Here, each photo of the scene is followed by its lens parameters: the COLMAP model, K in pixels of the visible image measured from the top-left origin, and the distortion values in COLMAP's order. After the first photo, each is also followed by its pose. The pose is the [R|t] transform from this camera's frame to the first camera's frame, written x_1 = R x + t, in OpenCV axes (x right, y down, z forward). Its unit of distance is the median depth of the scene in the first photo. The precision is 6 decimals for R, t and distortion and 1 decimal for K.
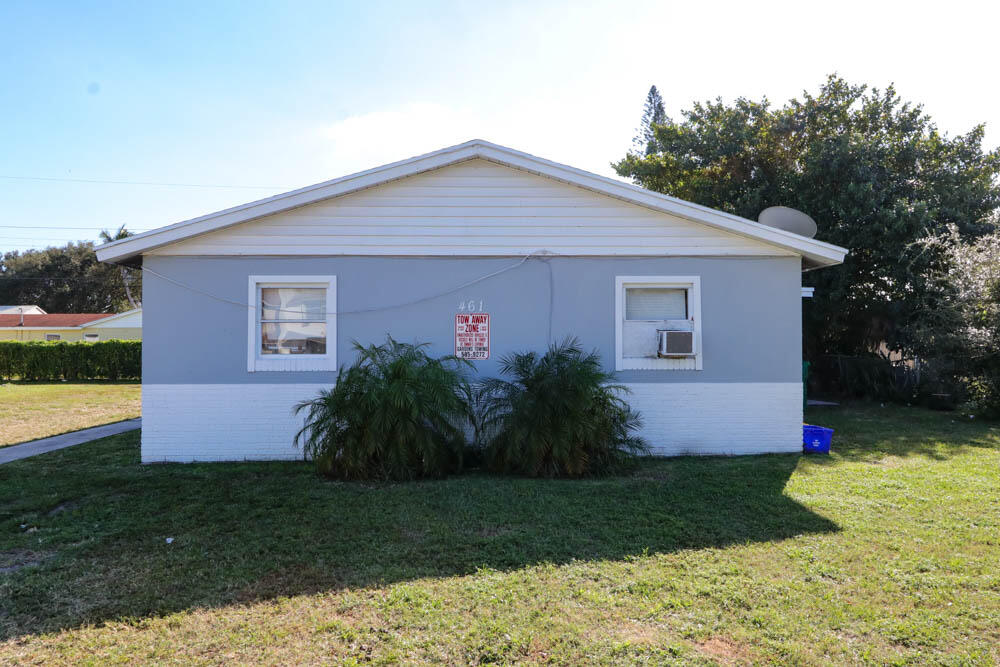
lens RADIAL K [[750.3, 0, 499.9], [0, 750.3, 359.2], [0, 0, 1]] dist [0.002460, 0.000519]
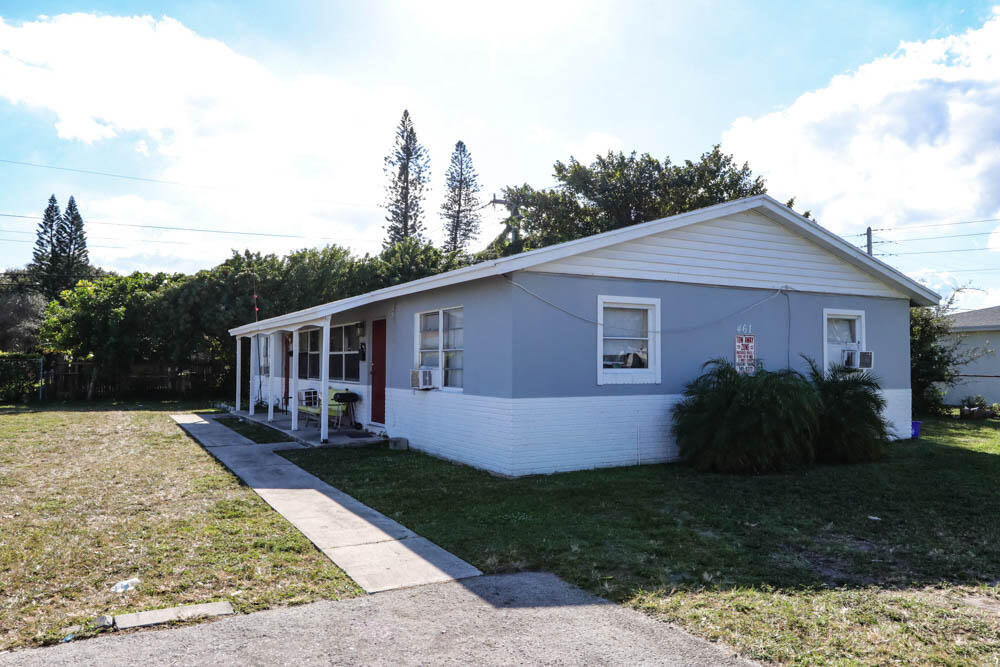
lens RADIAL K [[716.1, 0, 500.0], [0, 716.1, 333.5], [0, 0, 1]] dist [0.001713, 0.000485]
pose [[0.893636, 0.023393, 0.448182, -0.900105], [-0.006322, 0.999198, -0.039548, -0.014863], [-0.448748, 0.032508, 0.893067, 0.145570]]
